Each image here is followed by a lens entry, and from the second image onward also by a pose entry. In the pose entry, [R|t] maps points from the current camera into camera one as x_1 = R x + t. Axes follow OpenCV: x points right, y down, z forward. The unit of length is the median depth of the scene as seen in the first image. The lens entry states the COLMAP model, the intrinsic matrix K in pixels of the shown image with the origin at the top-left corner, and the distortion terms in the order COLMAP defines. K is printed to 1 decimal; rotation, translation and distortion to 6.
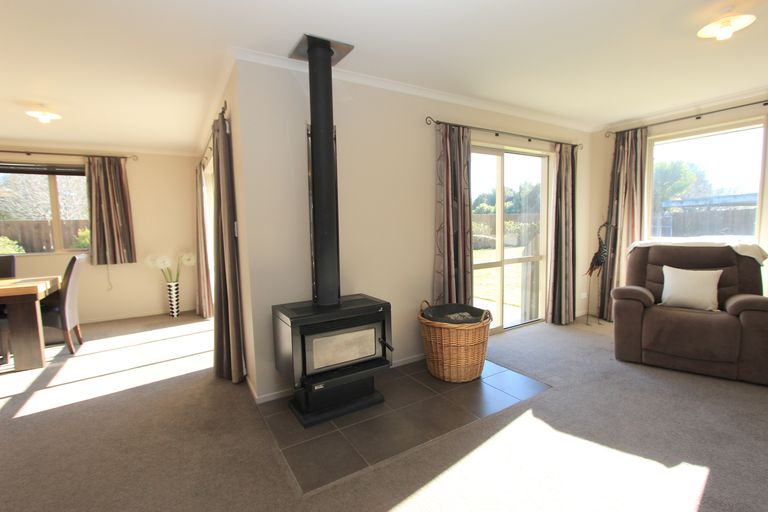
lens RADIAL K [[351.4, 0, 385.4], [0, 351.4, 255.9], [0, 0, 1]] dist [-0.005871, -0.000341]
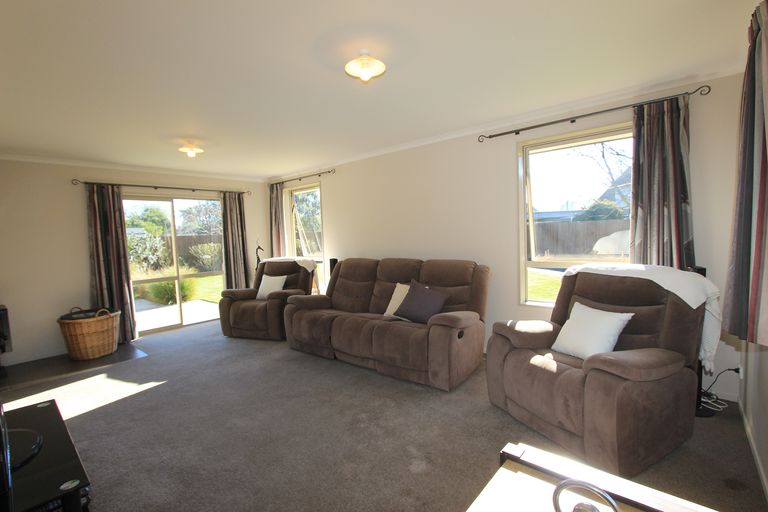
lens RADIAL K [[351.4, 0, 382.6], [0, 351.4, 256.5], [0, 0, 1]] dist [-0.005871, -0.000341]
pose [[0.960235, -0.033469, 0.277181, 0.882091], [0.043495, 0.998600, -0.030101, 0.017624], [-0.275785, 0.040960, 0.960346, -0.680289]]
